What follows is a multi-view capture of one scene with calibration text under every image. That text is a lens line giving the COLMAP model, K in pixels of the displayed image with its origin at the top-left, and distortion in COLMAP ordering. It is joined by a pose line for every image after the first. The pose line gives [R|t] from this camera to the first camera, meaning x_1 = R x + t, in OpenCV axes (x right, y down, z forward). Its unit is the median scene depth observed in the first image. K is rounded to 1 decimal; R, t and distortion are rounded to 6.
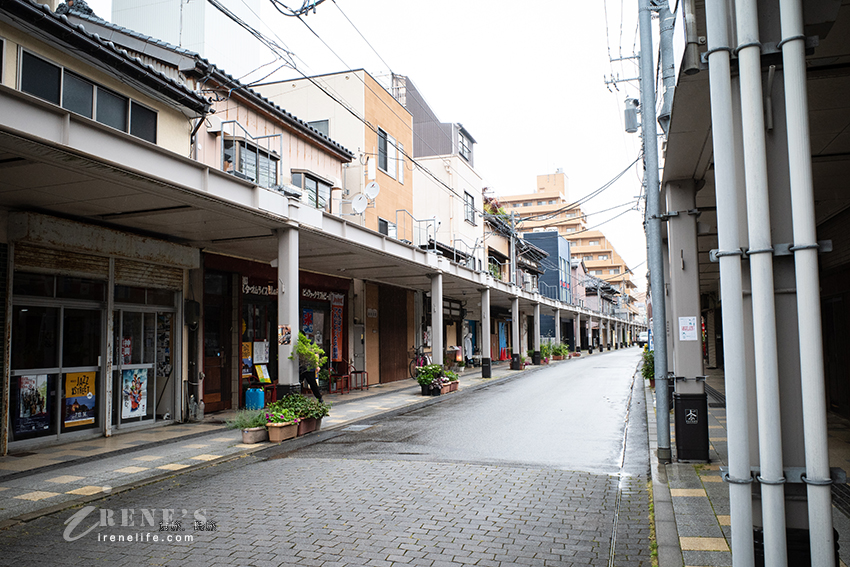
lens RADIAL K [[664.2, 0, 447.3], [0, 664.2, 289.8], [0, 0, 1]] dist [-0.000711, 0.006328]
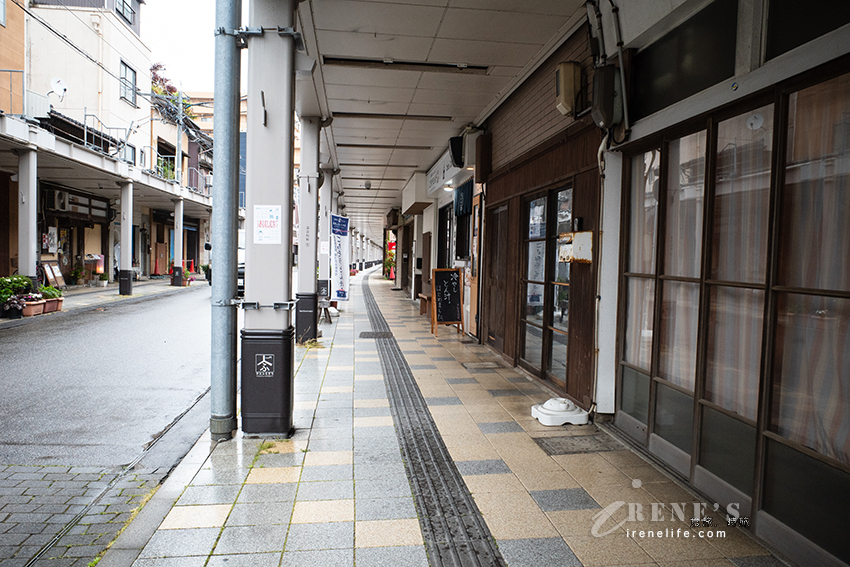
lens RADIAL K [[664.2, 0, 425.9], [0, 664.2, 284.8], [0, 0, 1]] dist [-0.000711, 0.006328]
pose [[0.928138, 0.025185, 0.371384, 0.085030], [-0.067725, 0.992482, 0.101949, 0.012847], [-0.366024, -0.119775, 0.922865, 0.116928]]
